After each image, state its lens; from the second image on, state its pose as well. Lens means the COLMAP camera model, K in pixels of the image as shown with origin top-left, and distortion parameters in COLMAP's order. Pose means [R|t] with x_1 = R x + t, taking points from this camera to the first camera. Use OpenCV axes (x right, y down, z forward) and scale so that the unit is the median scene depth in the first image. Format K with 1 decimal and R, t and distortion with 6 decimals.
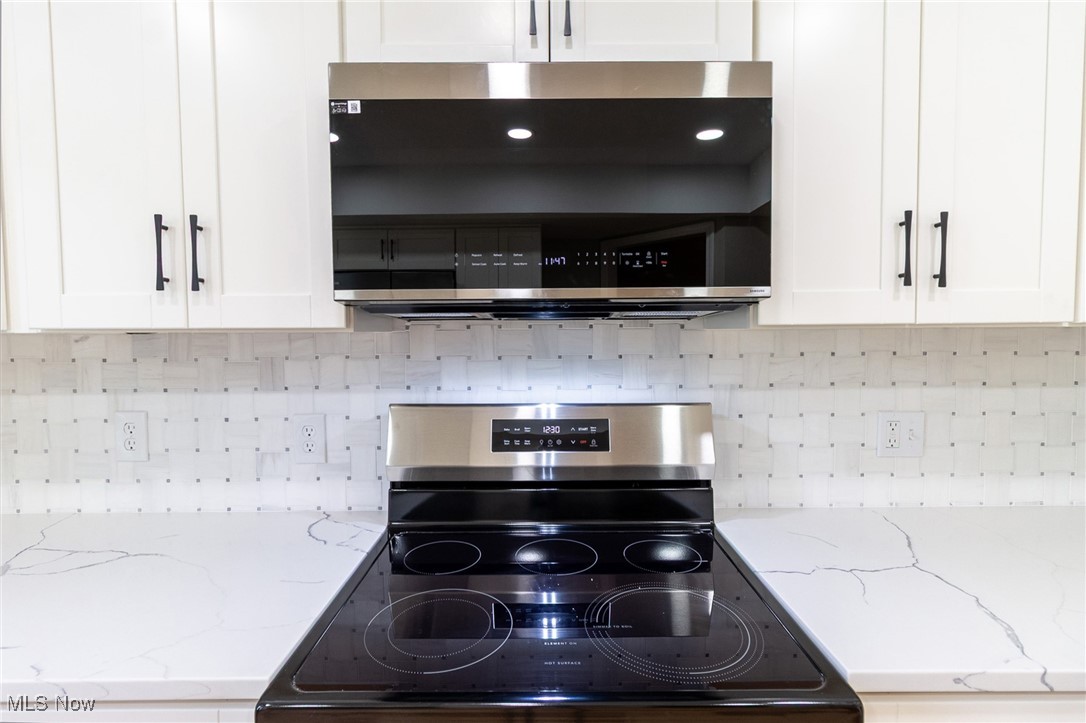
lens RADIAL K [[514.4, 0, 547.8], [0, 514.4, 359.2], [0, 0, 1]] dist [0.001980, 0.002044]
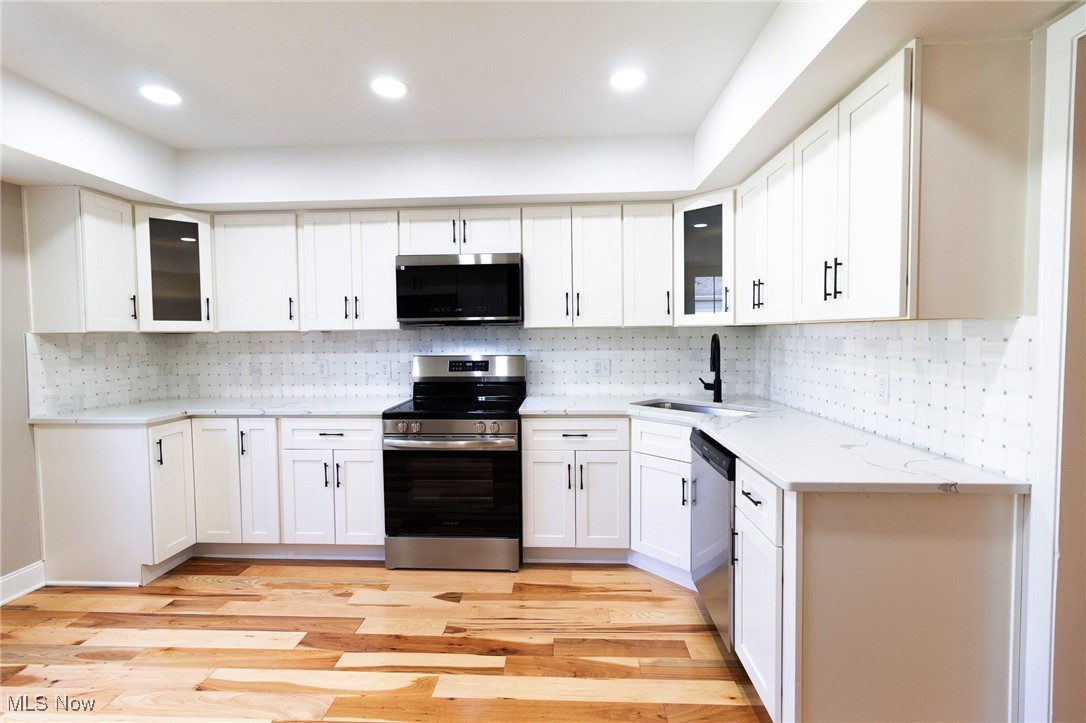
lens RADIAL K [[514.4, 0, 538.3], [0, 514.4, 366.5], [0, 0, 1]] dist [0.001980, 0.002044]
pose [[0.996950, 0.000402, -0.078048, 0.569830], [0.000718, 0.999897, 0.014326, 0.100446], [0.078045, -0.014338, 0.996847, -1.689488]]
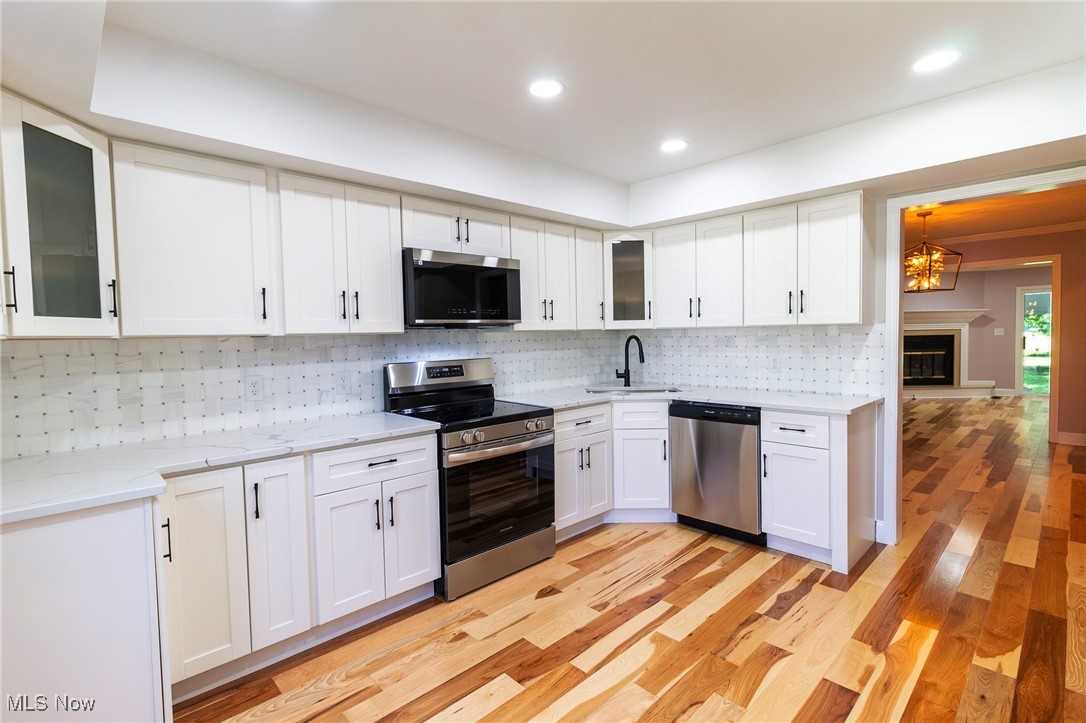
lens RADIAL K [[514.4, 0, 526.1], [0, 514.4, 369.4], [0, 0, 1]] dist [0.001980, 0.002044]
pose [[0.740372, -0.055093, 0.669935, -1.383180], [0.051351, 0.998359, 0.025352, 0.081718], [-0.670233, 0.015632, 0.741986, -1.192385]]
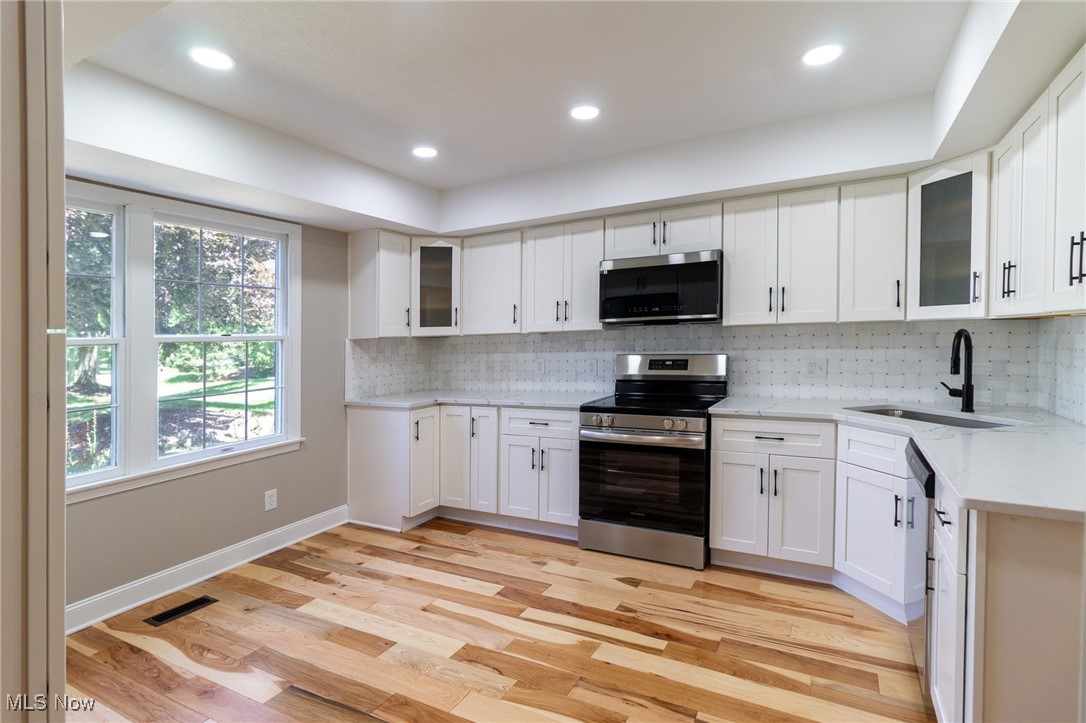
lens RADIAL K [[514.4, 0, 547.9], [0, 514.4, 363.7], [0, 0, 1]] dist [0.001980, 0.002044]
pose [[0.879749, 0.007040, -0.475386, 0.726009], [-0.002822, 0.999950, 0.009587, 0.104497], [0.475429, -0.007093, 0.879725, -1.743549]]
